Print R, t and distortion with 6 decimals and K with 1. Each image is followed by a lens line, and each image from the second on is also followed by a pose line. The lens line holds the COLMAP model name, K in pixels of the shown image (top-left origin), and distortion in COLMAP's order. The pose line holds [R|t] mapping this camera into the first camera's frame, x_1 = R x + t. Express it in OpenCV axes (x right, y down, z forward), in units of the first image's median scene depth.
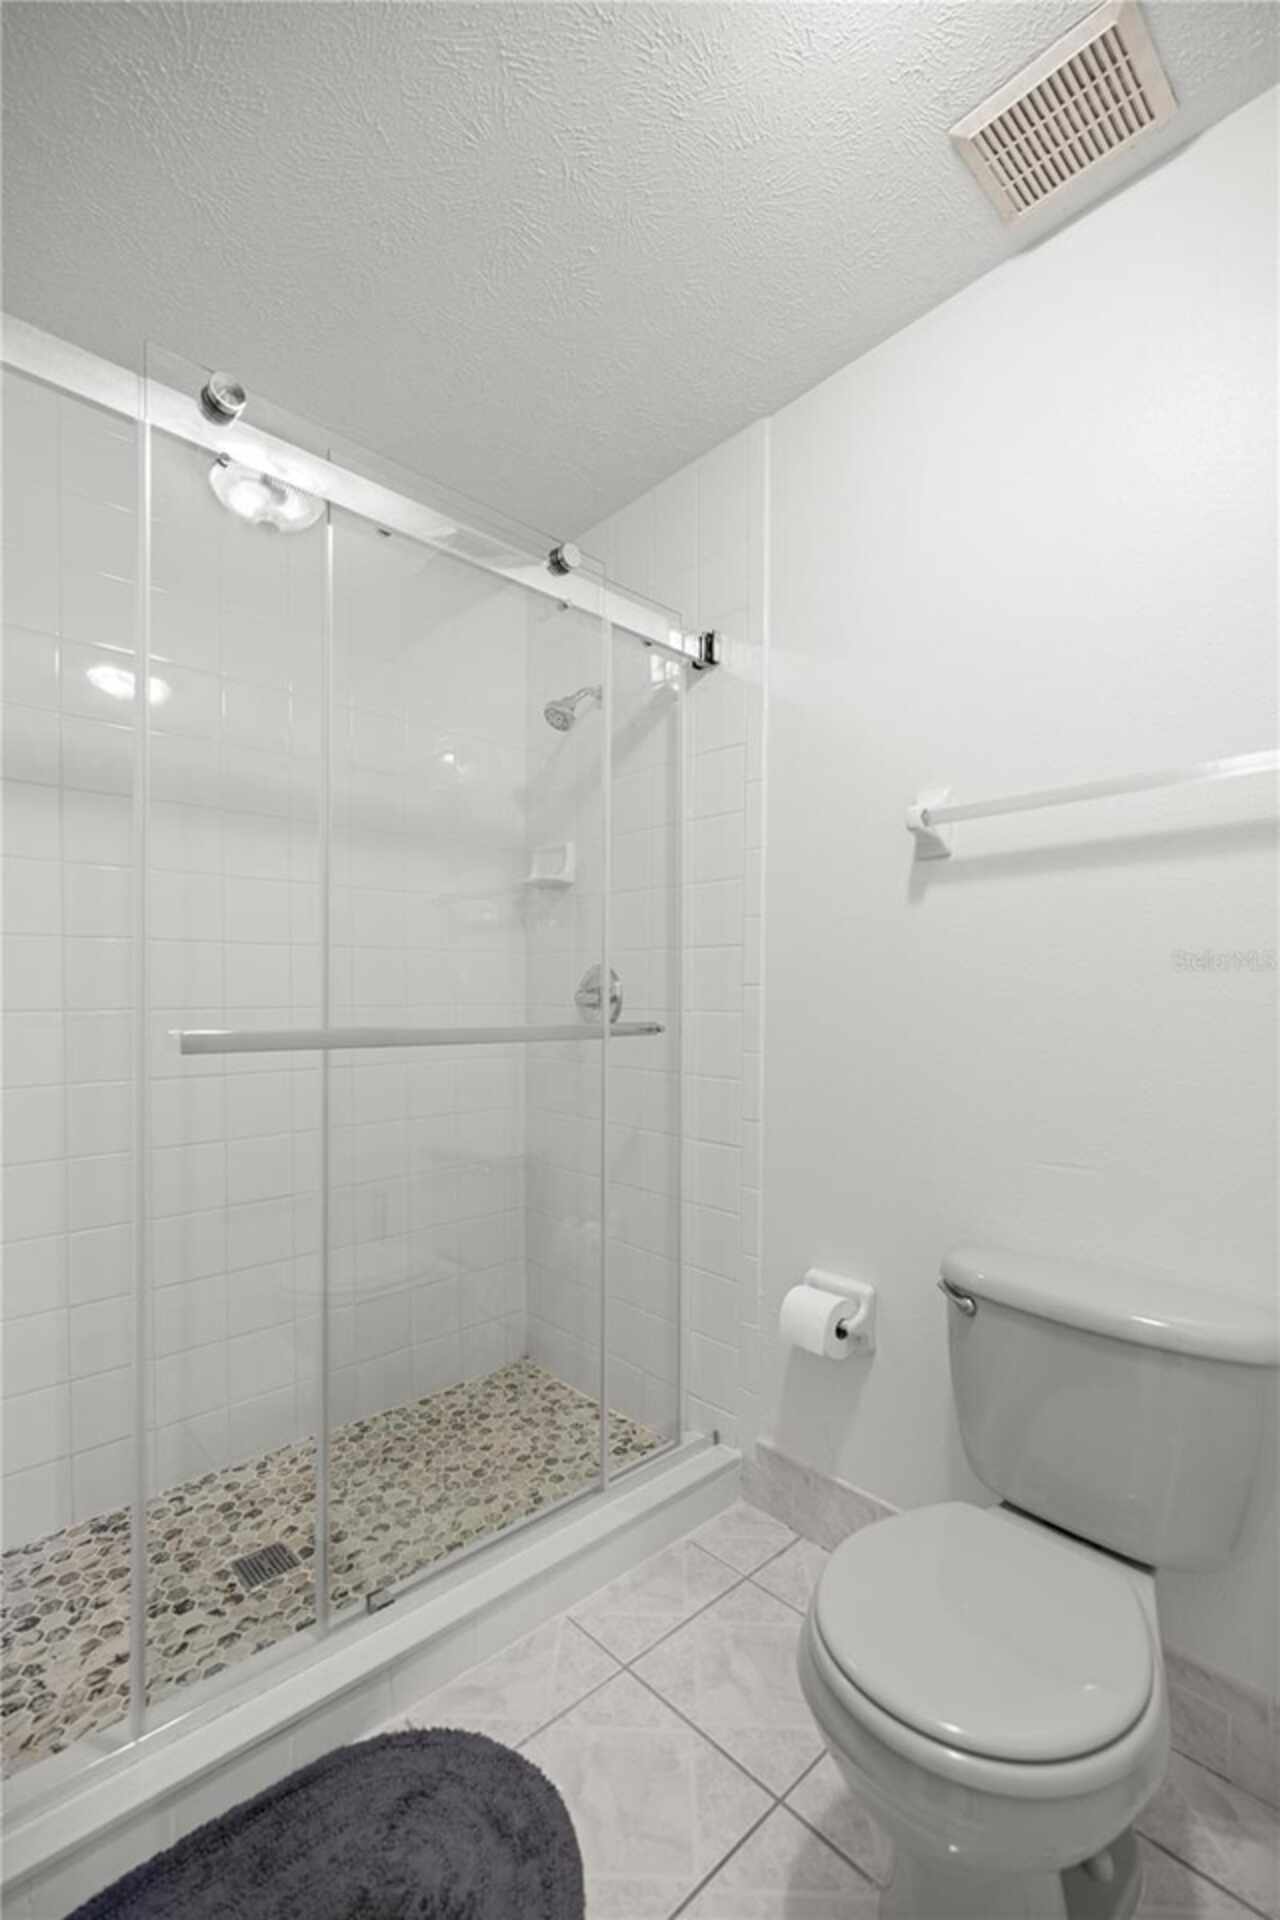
lens RADIAL K [[809.2, 0, 626.4], [0, 809.2, 1001.0], [0, 0, 1]] dist [0.003207, -0.000102]
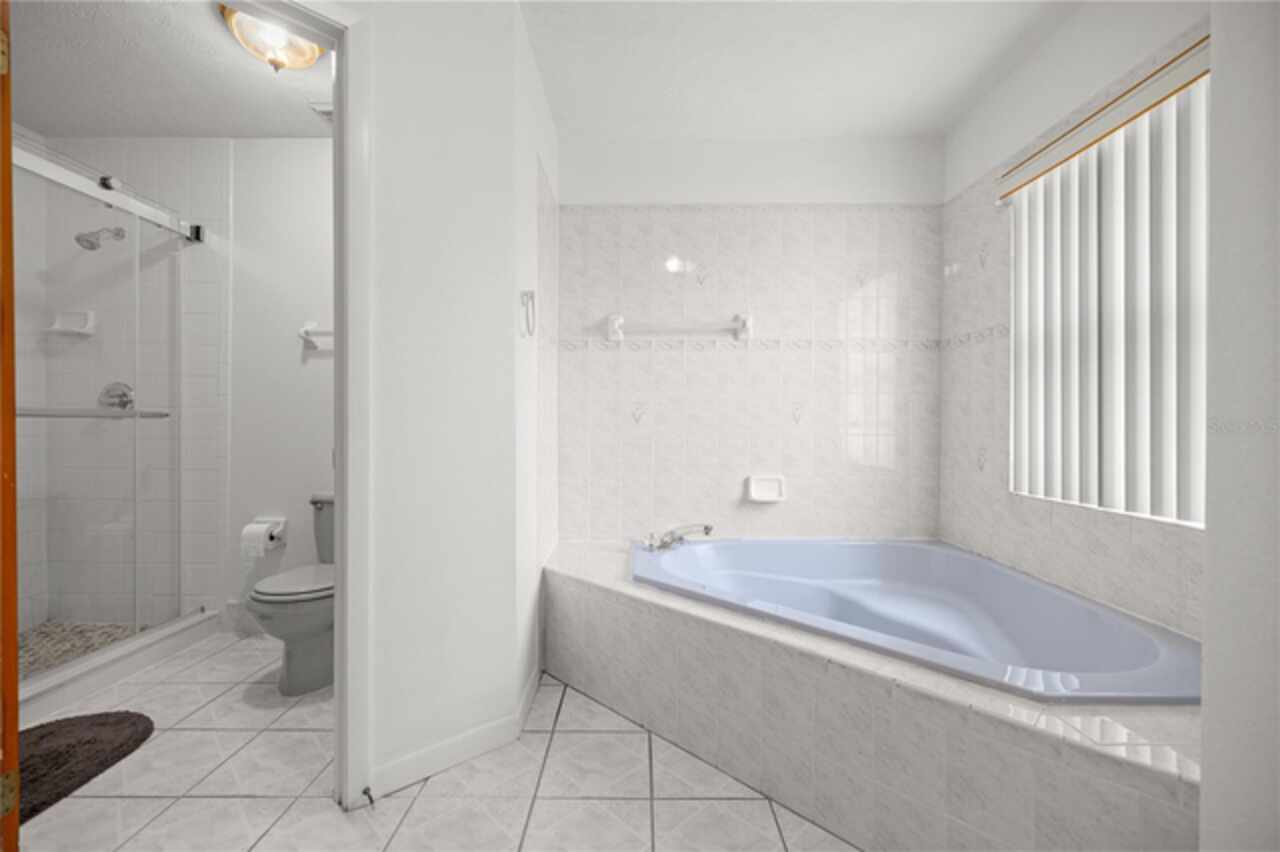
lens RADIAL K [[539.5, 0, 642.1], [0, 539.5, 424.3], [0, 0, 1]] dist [0.003207, -0.000102]
pose [[0.674077, -0.001224, 0.738660, -0.160607], [0.000486, 0.999999, 0.001214, 0.057034], [-0.738661, -0.000459, 0.674077, -0.812248]]
